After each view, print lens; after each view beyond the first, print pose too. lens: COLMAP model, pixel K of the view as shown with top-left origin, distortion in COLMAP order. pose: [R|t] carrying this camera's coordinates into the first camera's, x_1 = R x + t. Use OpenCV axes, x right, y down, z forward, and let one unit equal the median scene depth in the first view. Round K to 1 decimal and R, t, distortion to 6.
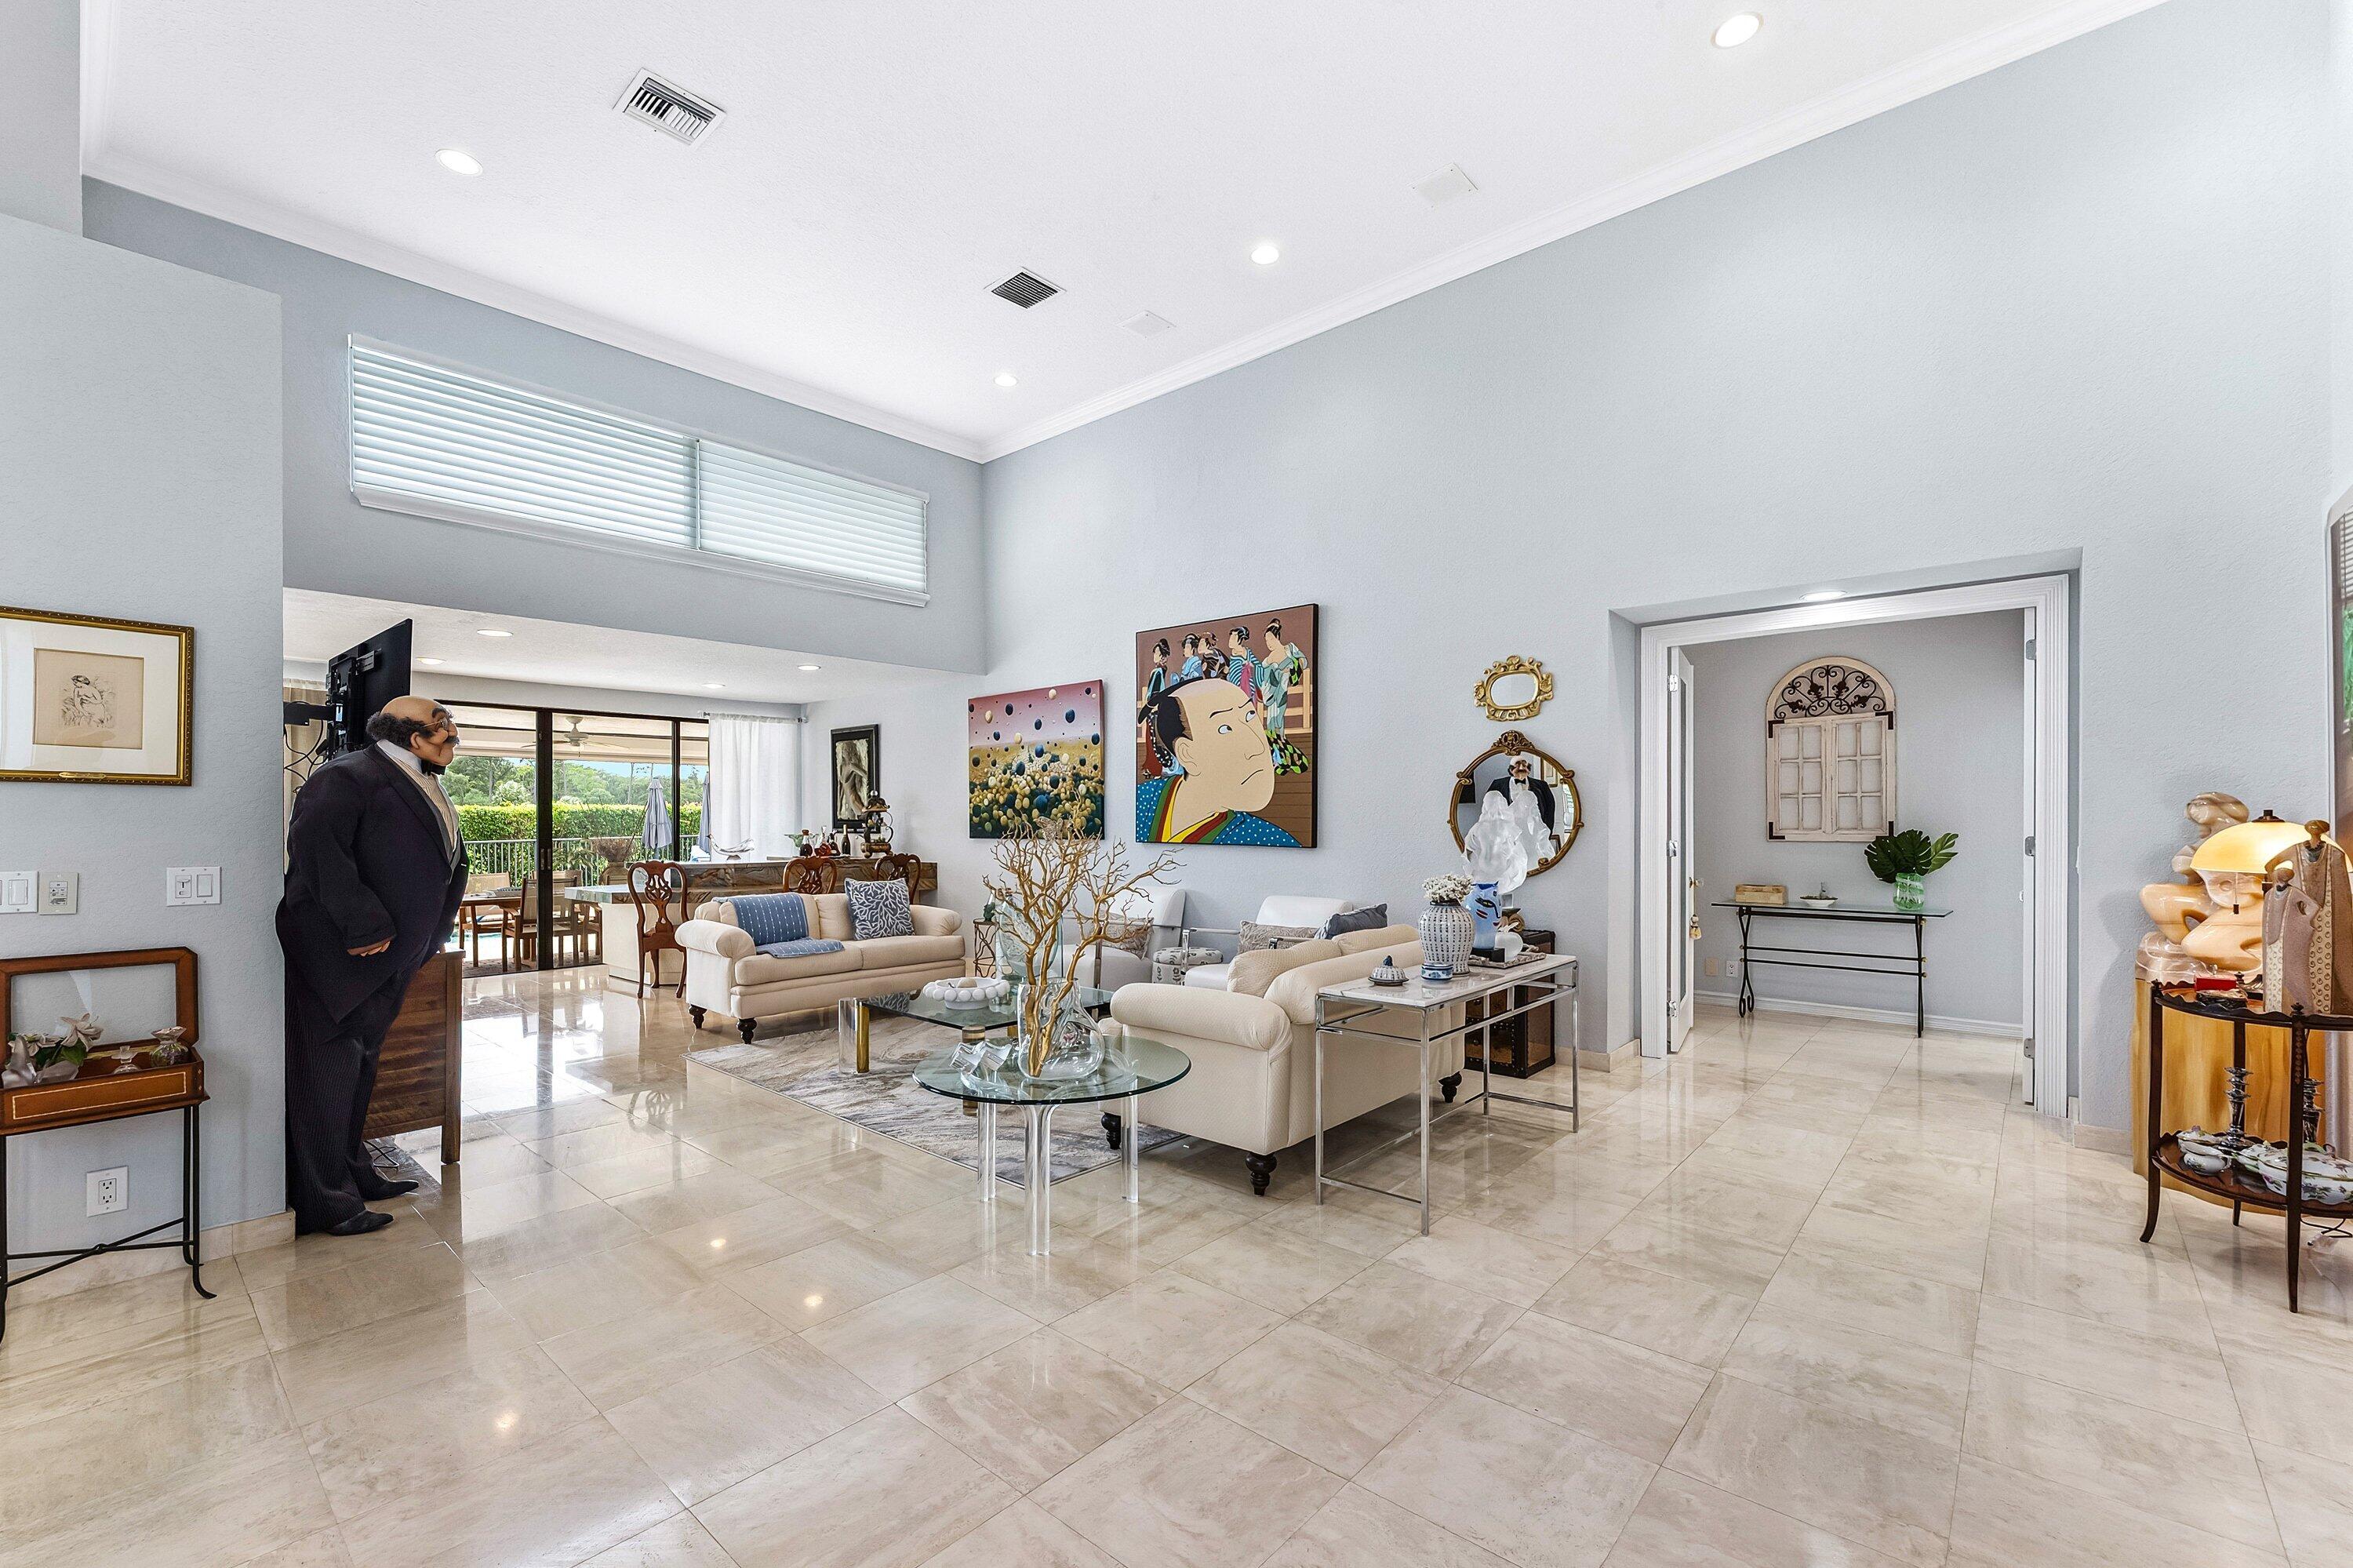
lens RADIAL K [[996.9, 0, 1186.2], [0, 996.9, 820.9], [0, 0, 1]] dist [-0.001921, 0.000047]
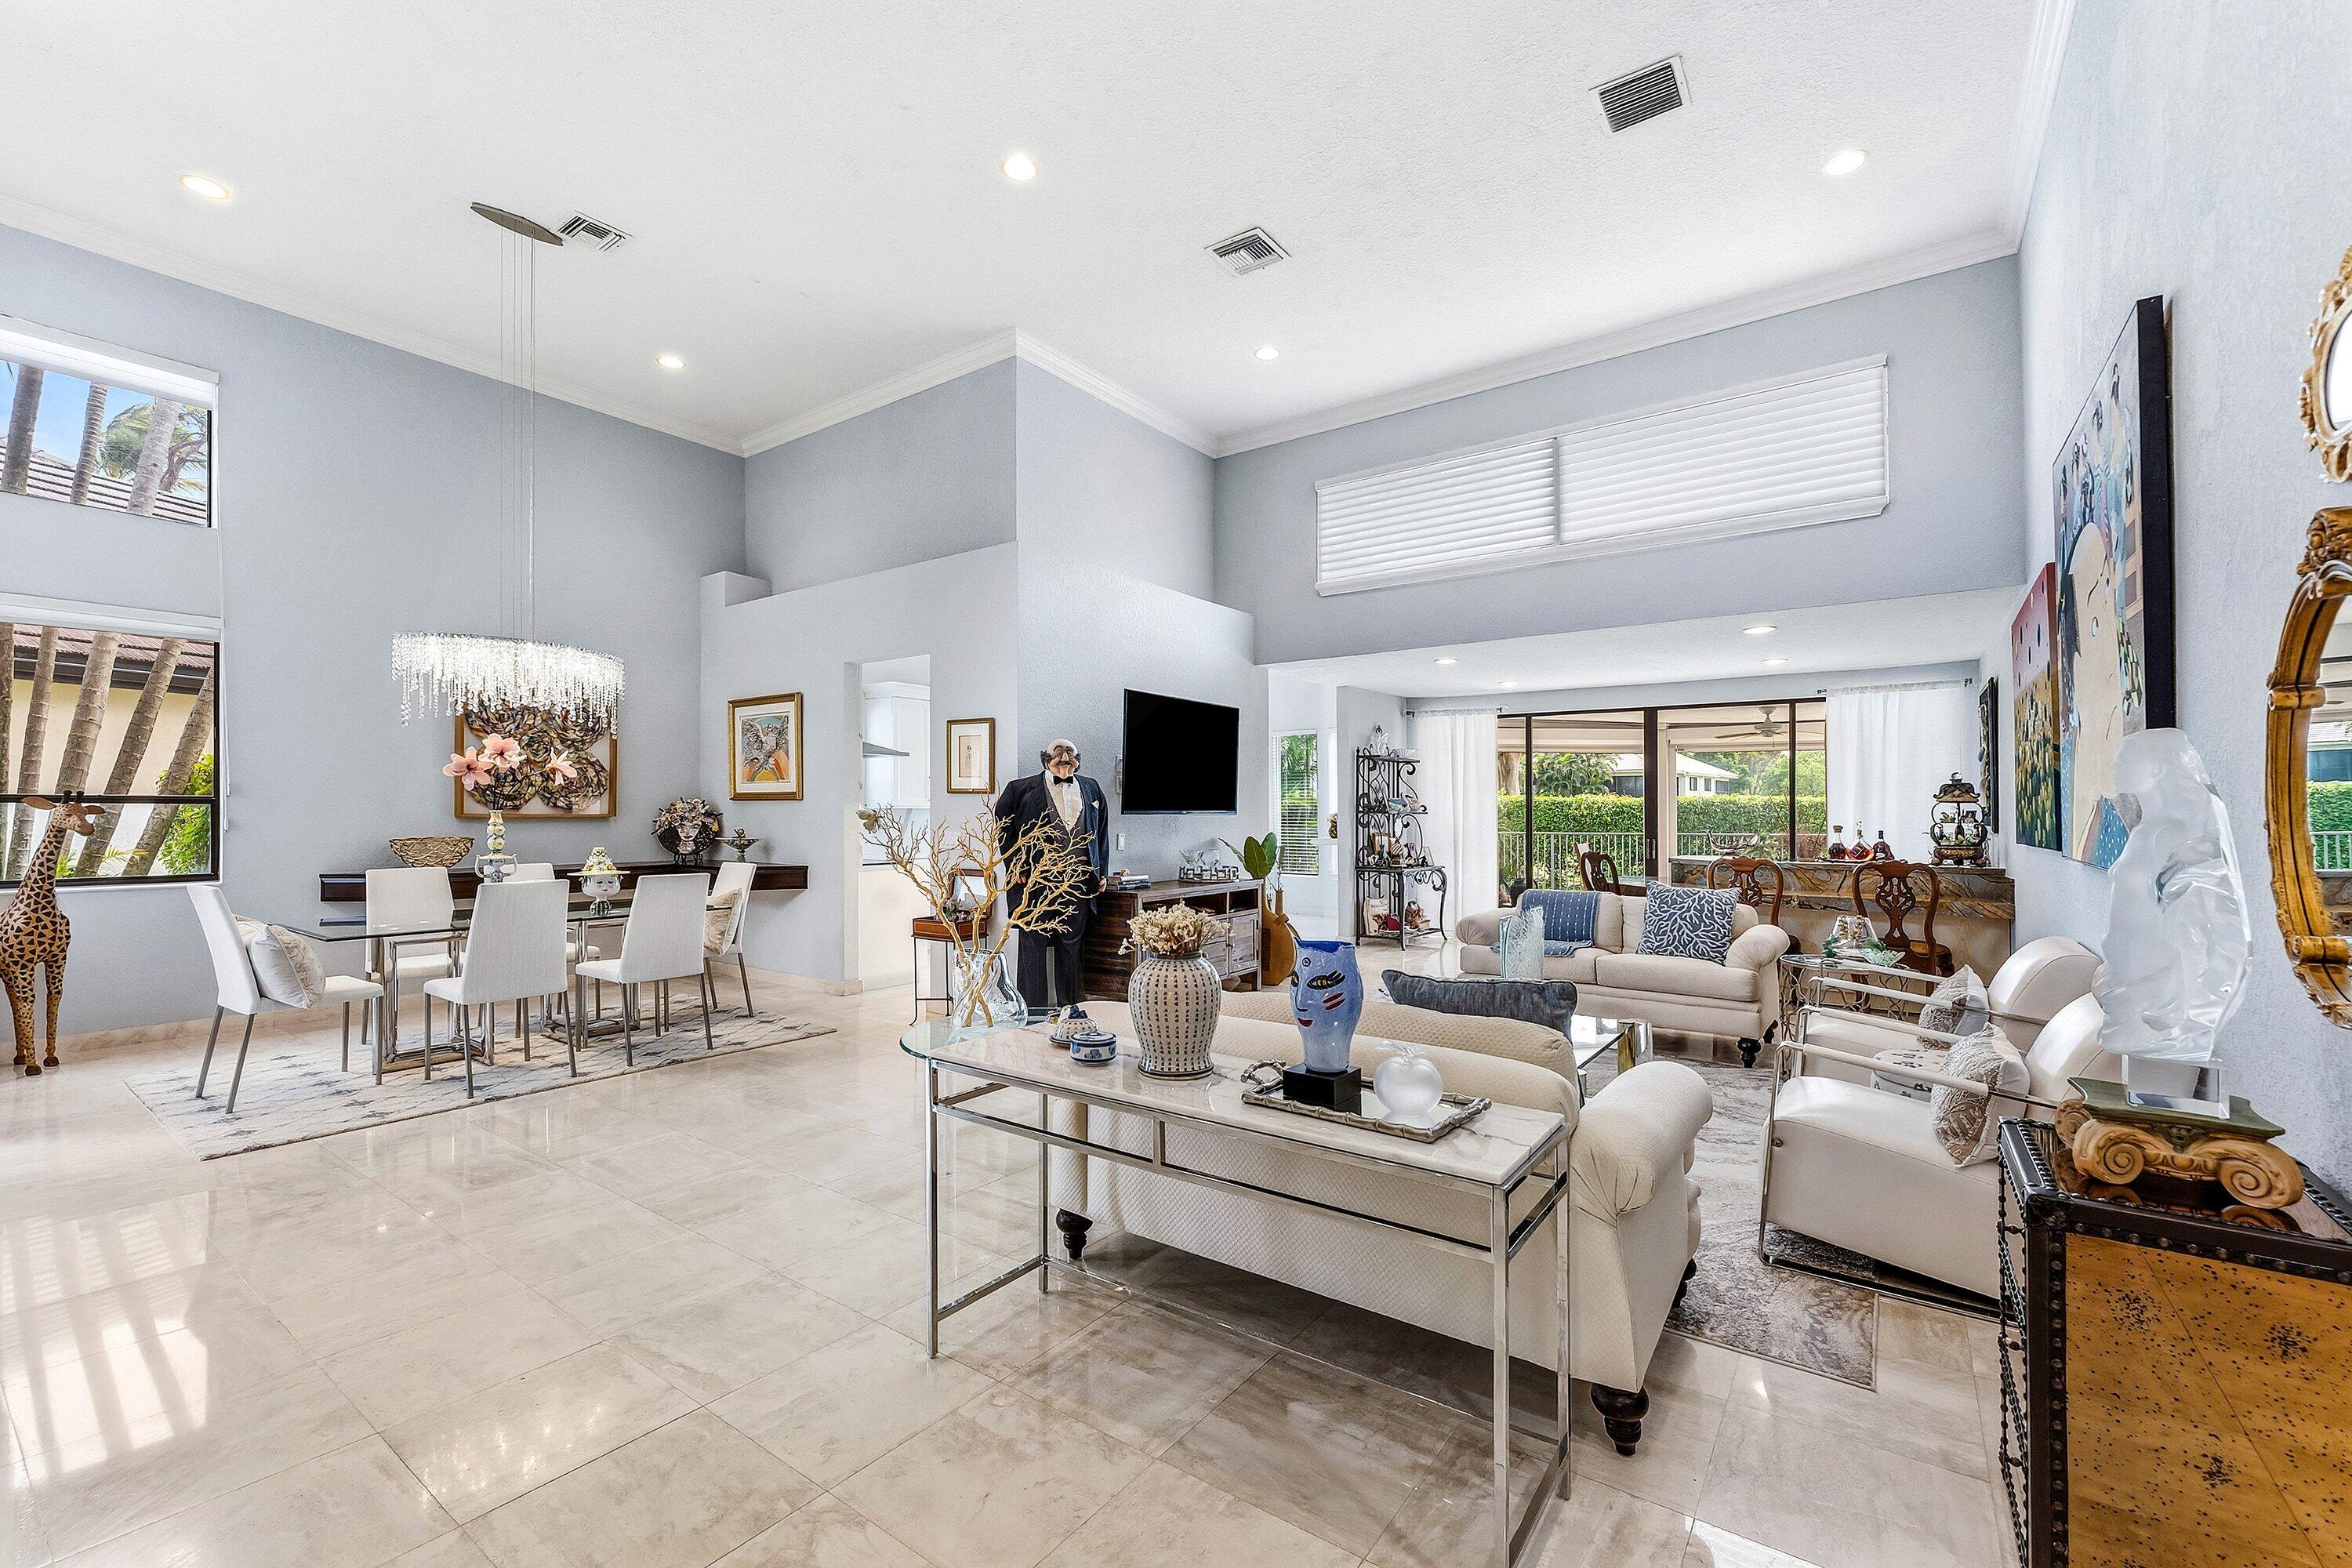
lens RADIAL K [[980.3, 0, 1171.4], [0, 980.3, 814.6], [0, 0, 1]] dist [-0.002597, -0.000064]
pose [[0.083404, 0.008621, -0.996479, 1.087953], [-0.005758, 0.999950, 0.008169, -0.010646], [0.996499, 0.005056, 0.083450, 1.210623]]
